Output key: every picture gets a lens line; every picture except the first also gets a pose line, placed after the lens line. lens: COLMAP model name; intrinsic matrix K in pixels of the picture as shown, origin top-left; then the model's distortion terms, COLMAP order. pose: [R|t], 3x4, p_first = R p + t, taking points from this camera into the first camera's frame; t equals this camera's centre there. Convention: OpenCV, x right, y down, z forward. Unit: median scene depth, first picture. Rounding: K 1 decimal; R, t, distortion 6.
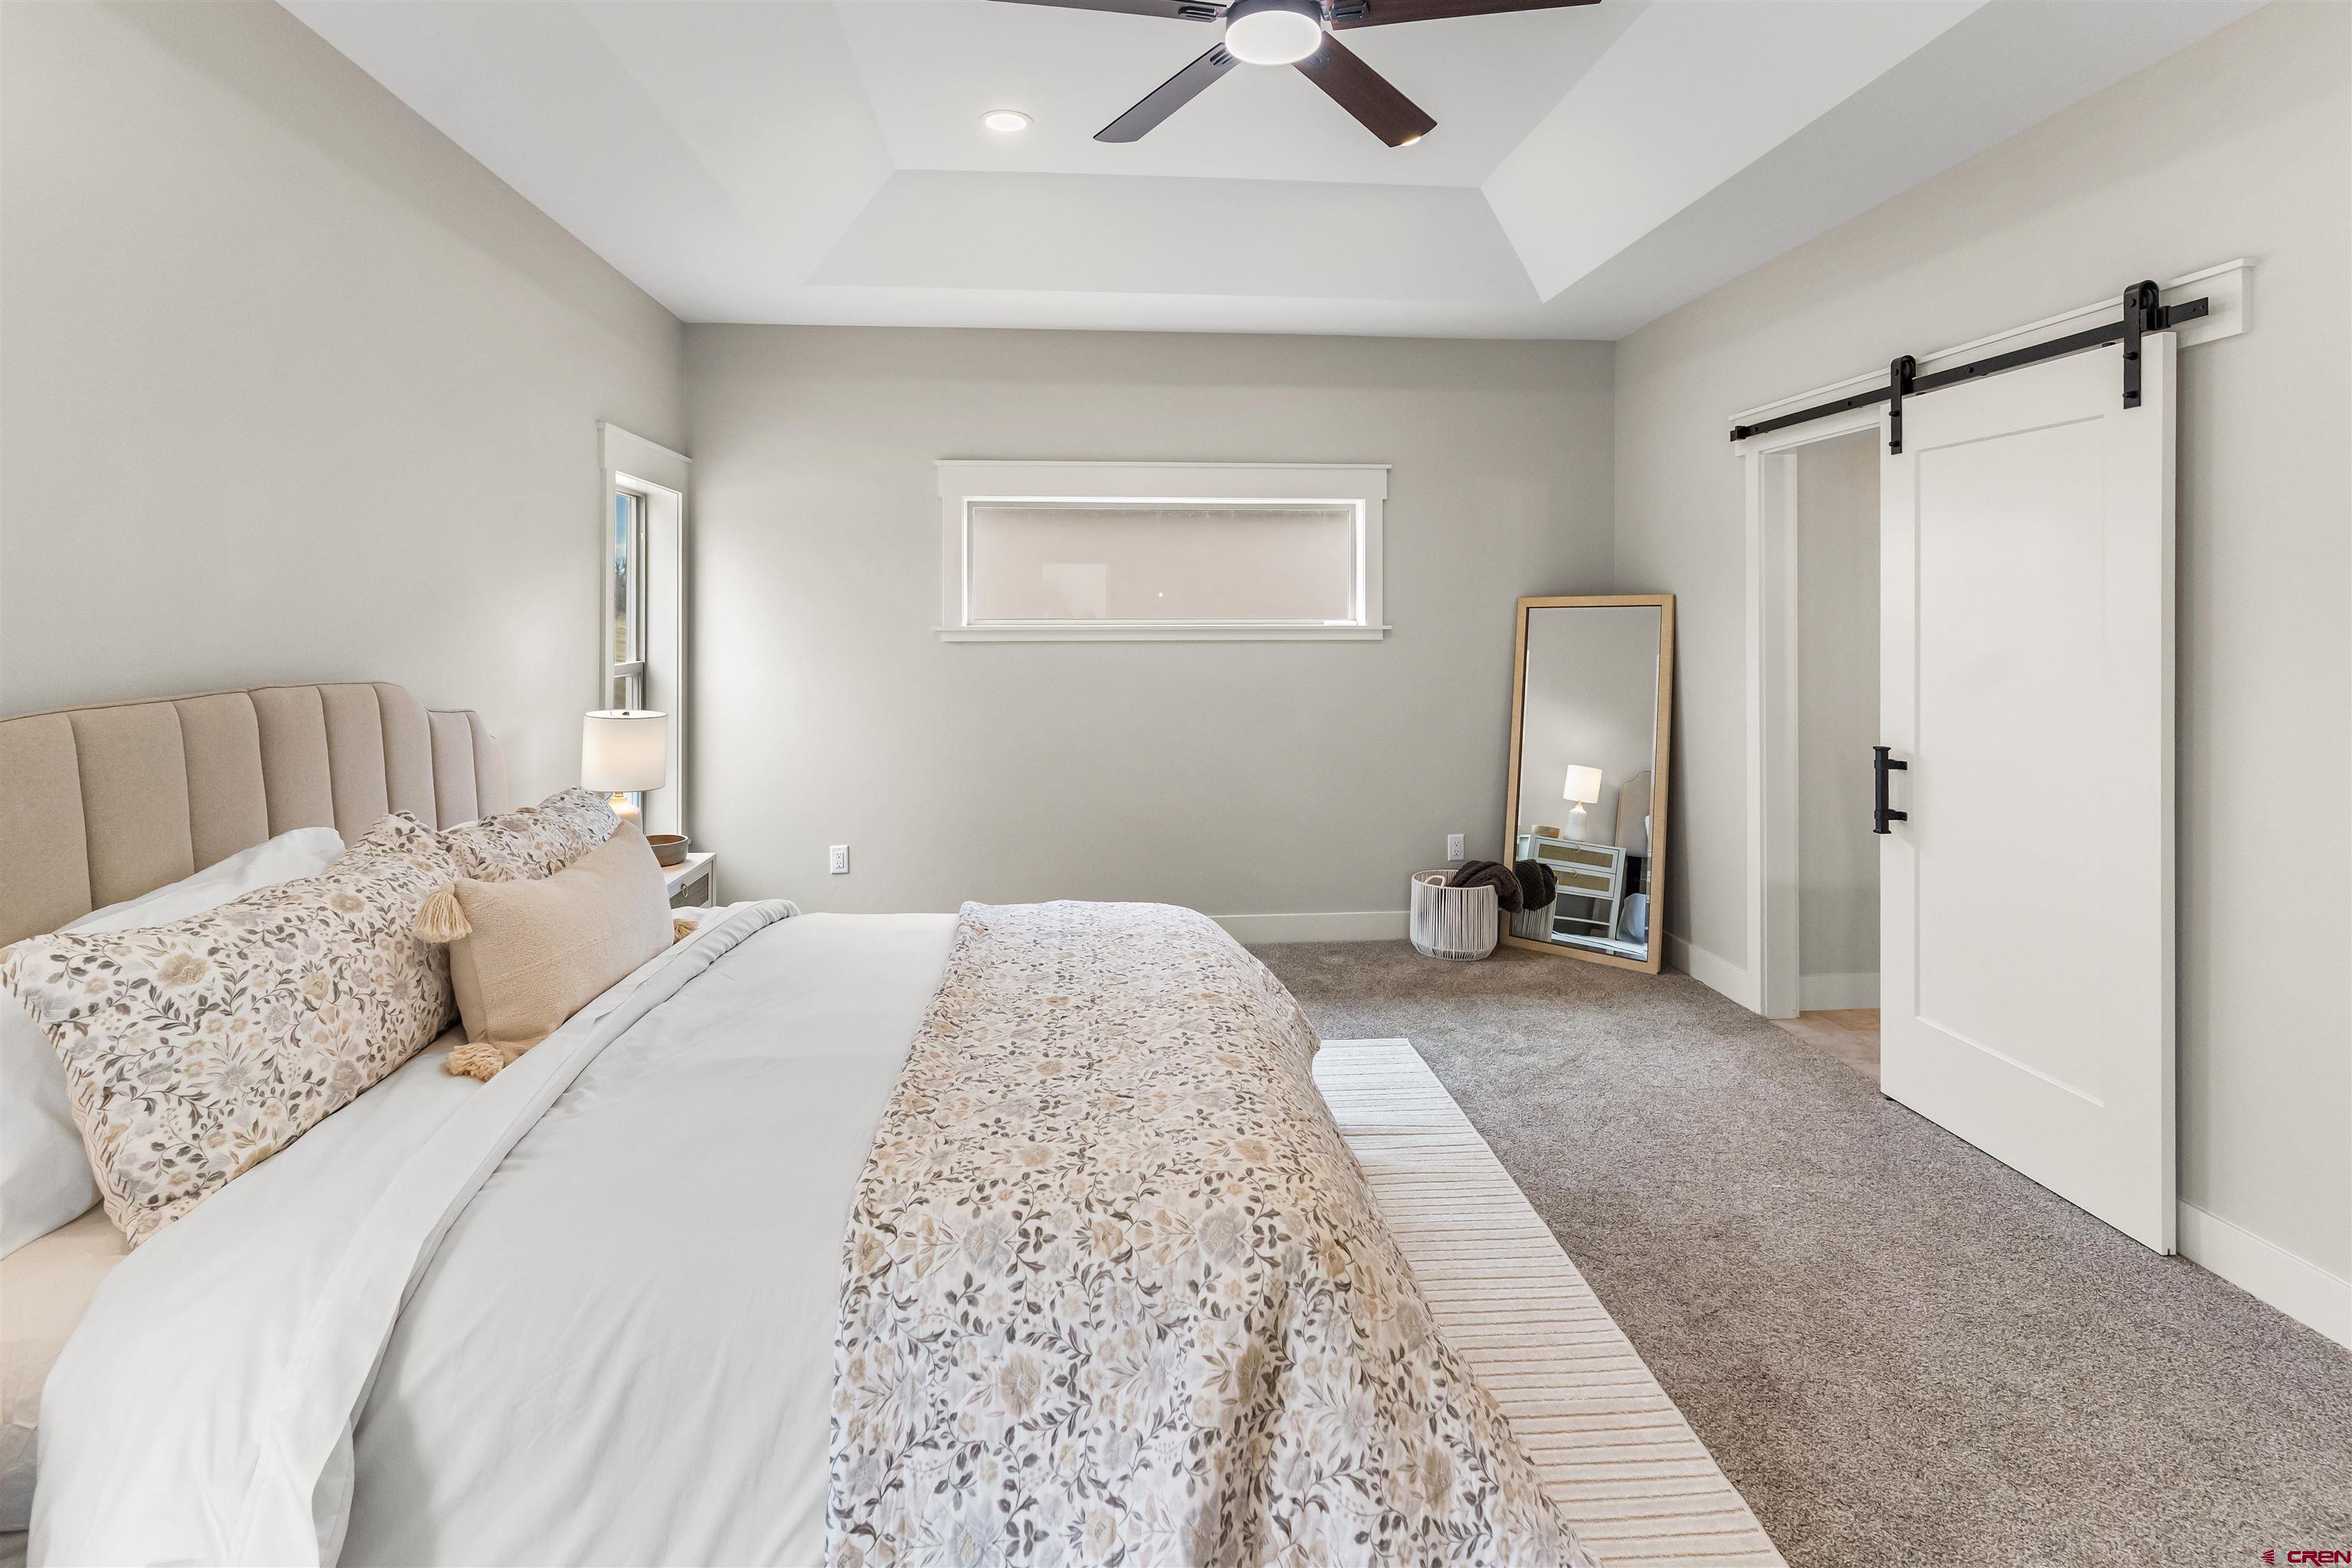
lens RADIAL K [[1174.0, 0, 1174.8], [0, 1174.0, 592.4], [0, 0, 1]] dist [-0.000250, 0.000532]
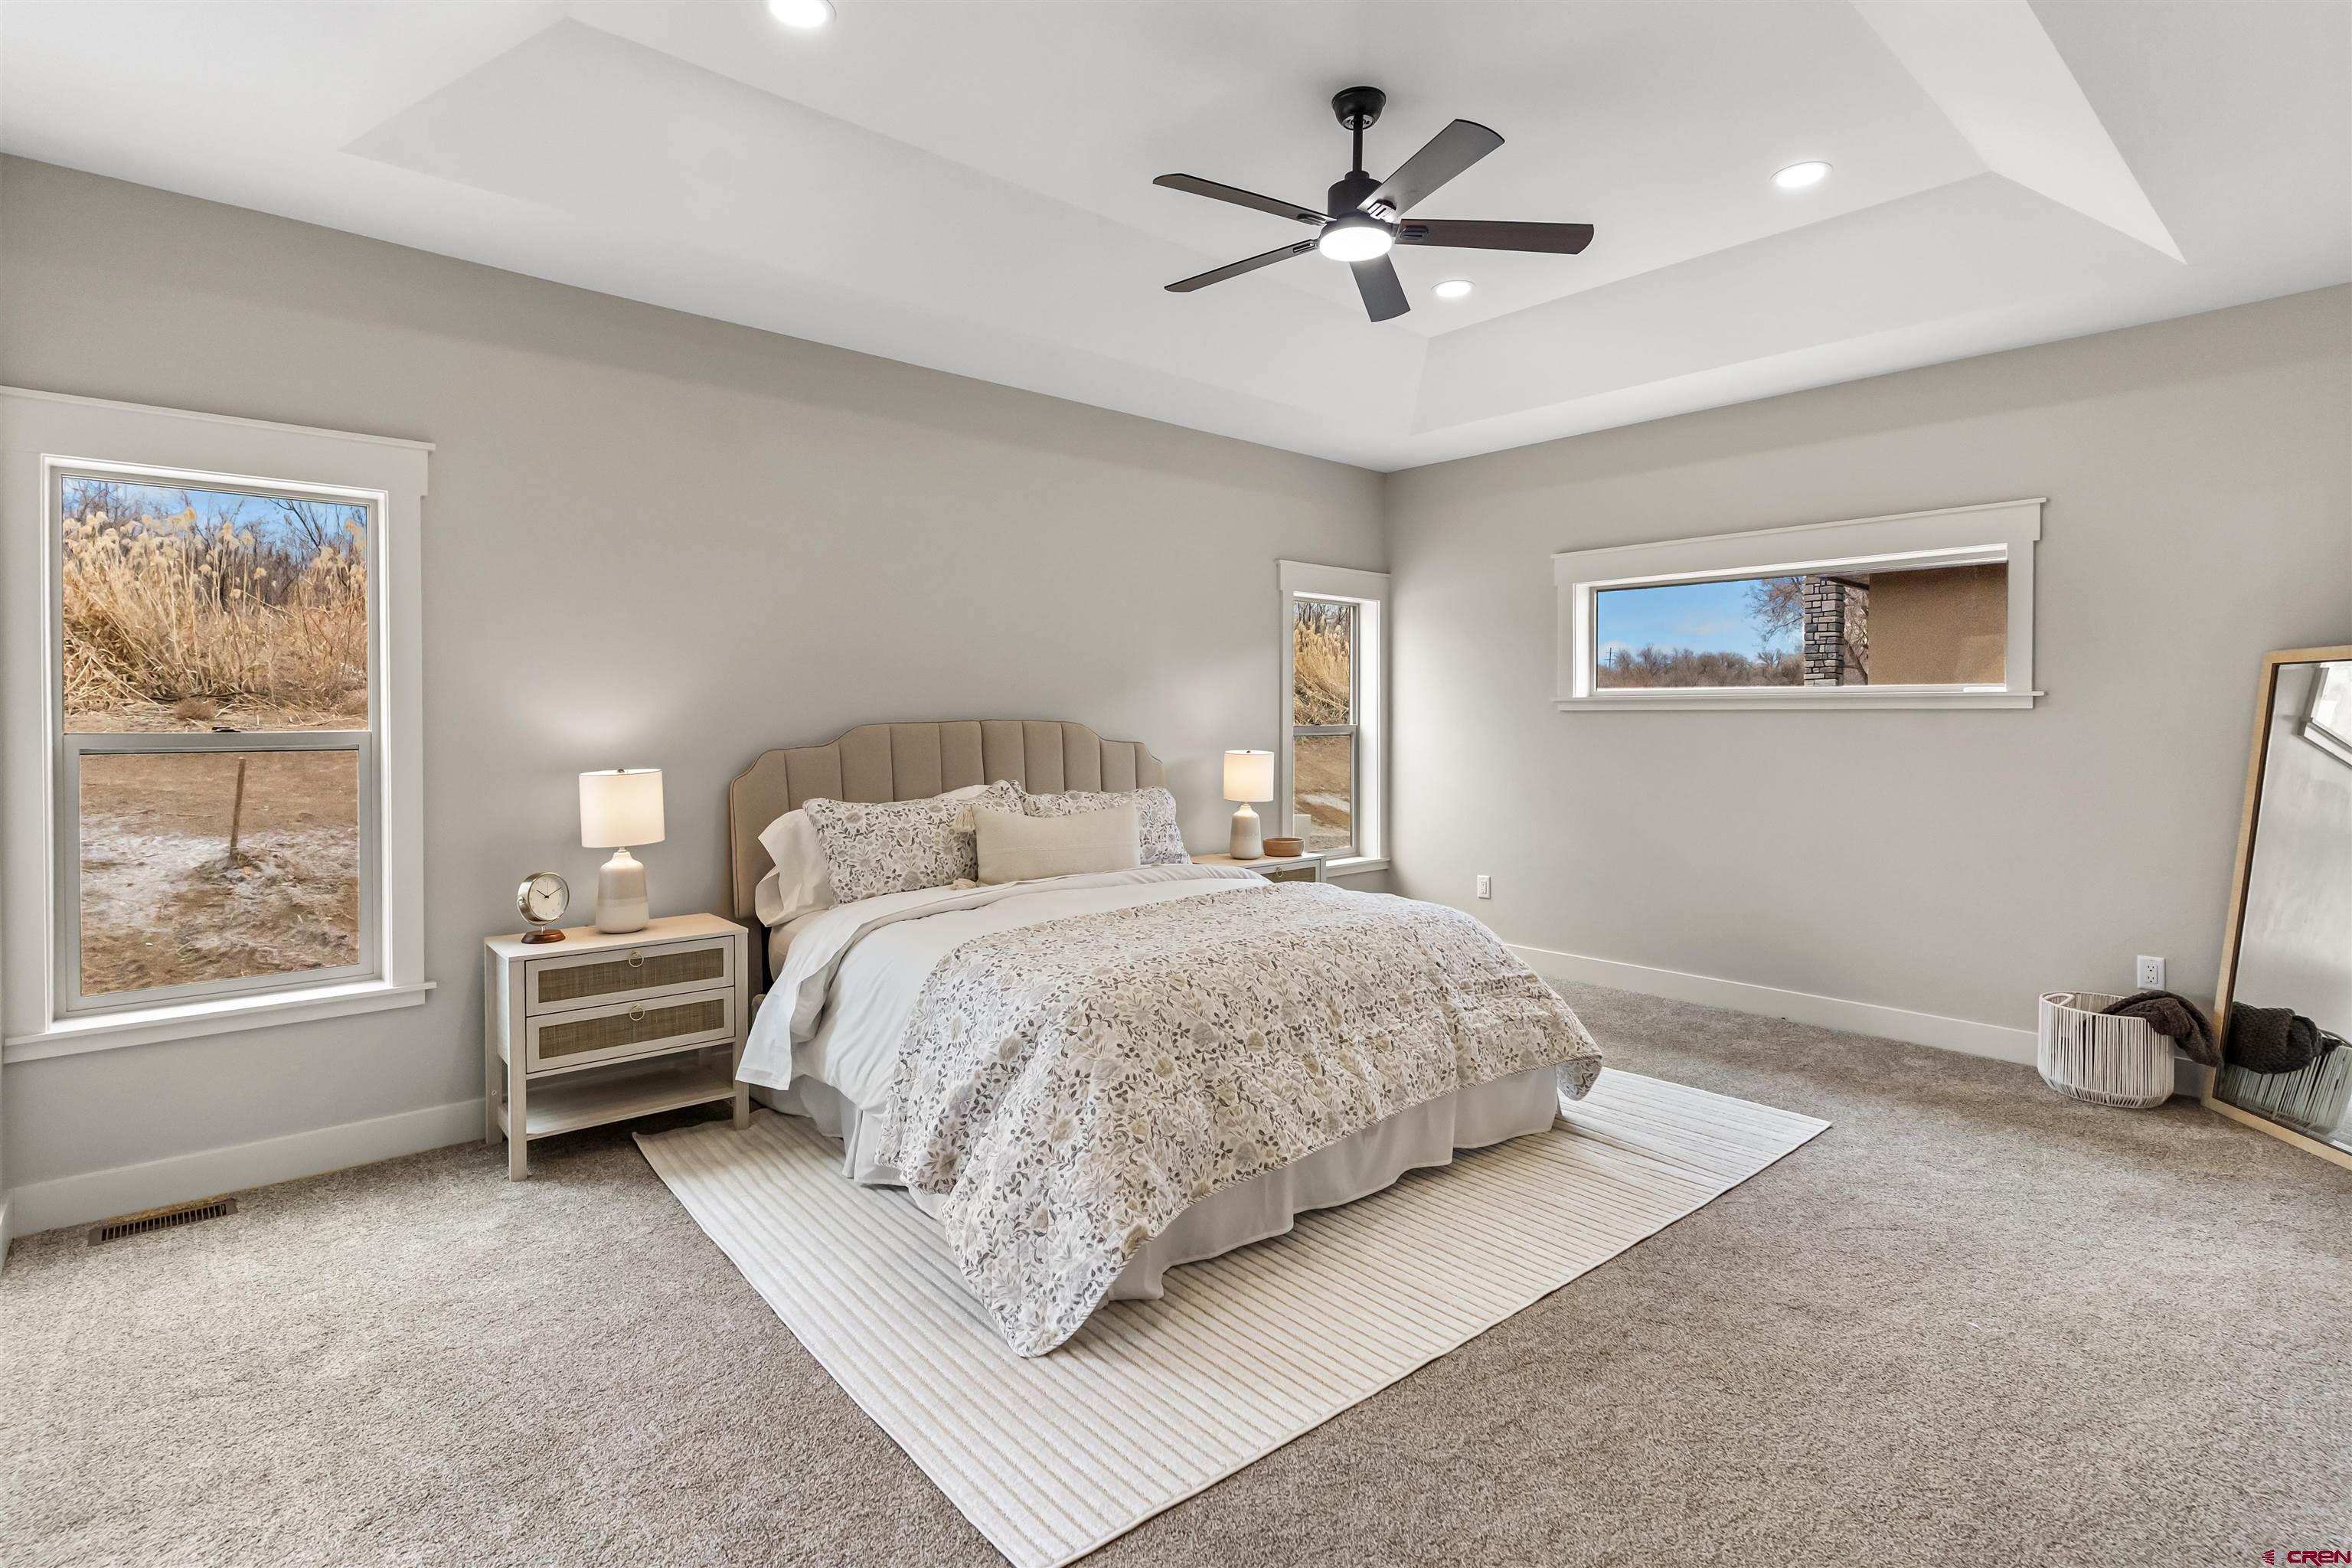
lens RADIAL K [[1156.1, 0, 1173.6], [0, 1156.1, 678.2], [0, 0, 1]] dist [-0.002363, 0.000608]
pose [[0.592102, -0.023814, -0.805511, 0.854010], [0.019471, 0.999694, -0.015243, 0.034866], [0.805628, -0.006658, 0.592385, 0.032444]]
